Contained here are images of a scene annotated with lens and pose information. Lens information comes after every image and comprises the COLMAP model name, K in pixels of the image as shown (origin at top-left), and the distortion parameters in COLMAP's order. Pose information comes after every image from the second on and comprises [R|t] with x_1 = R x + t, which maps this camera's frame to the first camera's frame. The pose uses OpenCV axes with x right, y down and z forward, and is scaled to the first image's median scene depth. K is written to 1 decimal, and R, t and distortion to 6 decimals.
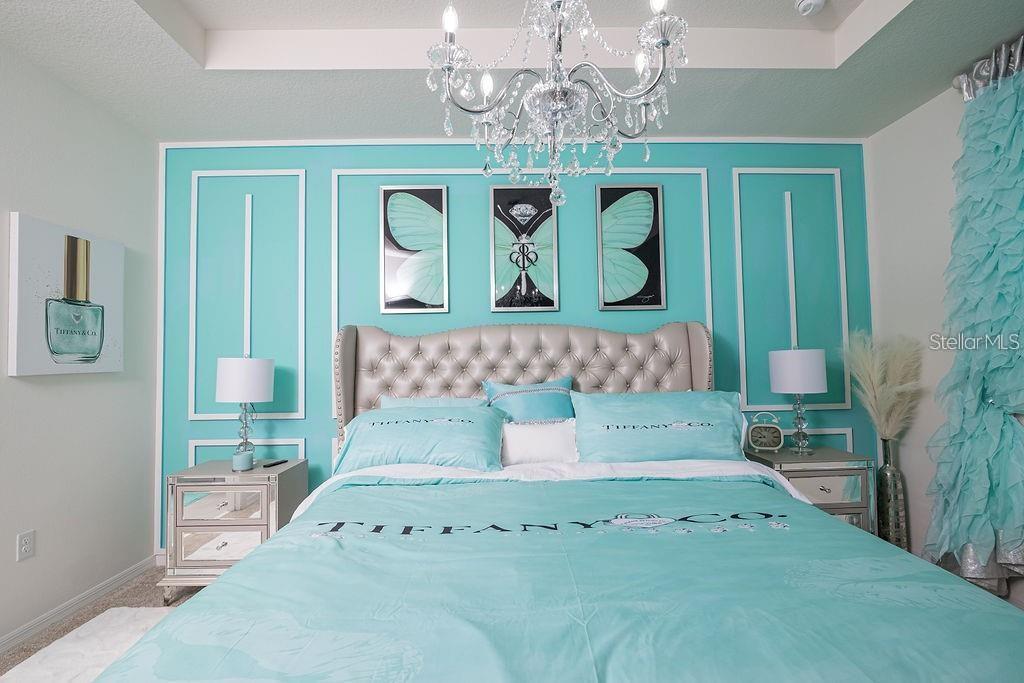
lens RADIAL K [[467.9, 0, 513.5], [0, 467.9, 344.4], [0, 0, 1]] dist [-0.020114, 0.001367]
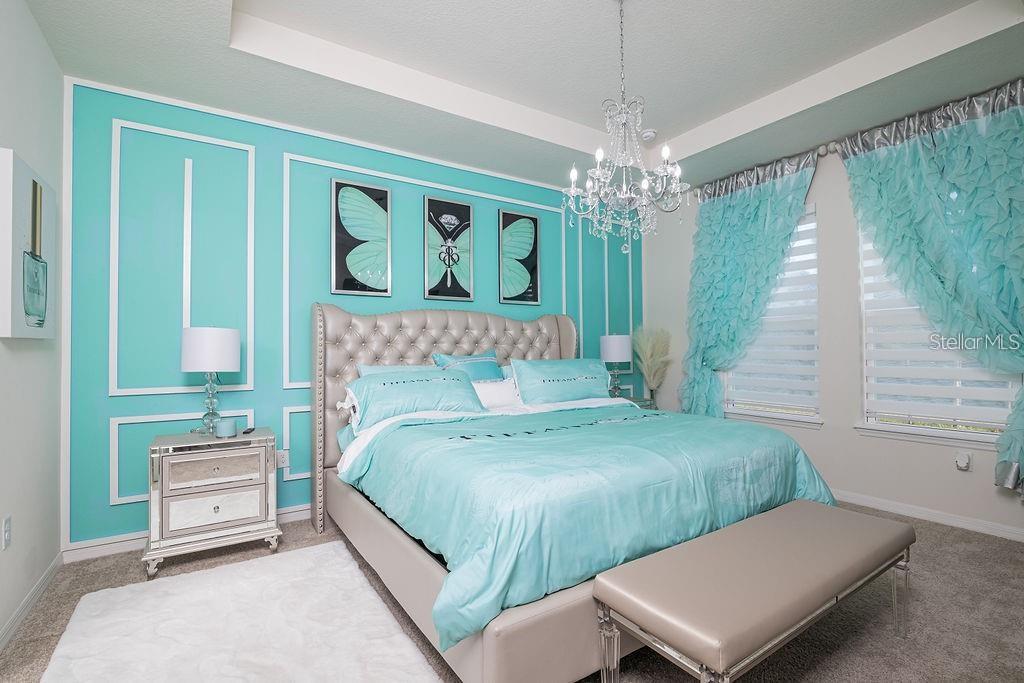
lens RADIAL K [[467.9, 0, 509.4], [0, 467.9, 342.9], [0, 0, 1]] dist [-0.020114, 0.001367]
pose [[0.851639, 0.019051, 0.523782, -0.506632], [-0.026760, 0.999616, 0.007152, 0.033249], [-0.523445, -0.020107, 0.851822, -0.171308]]
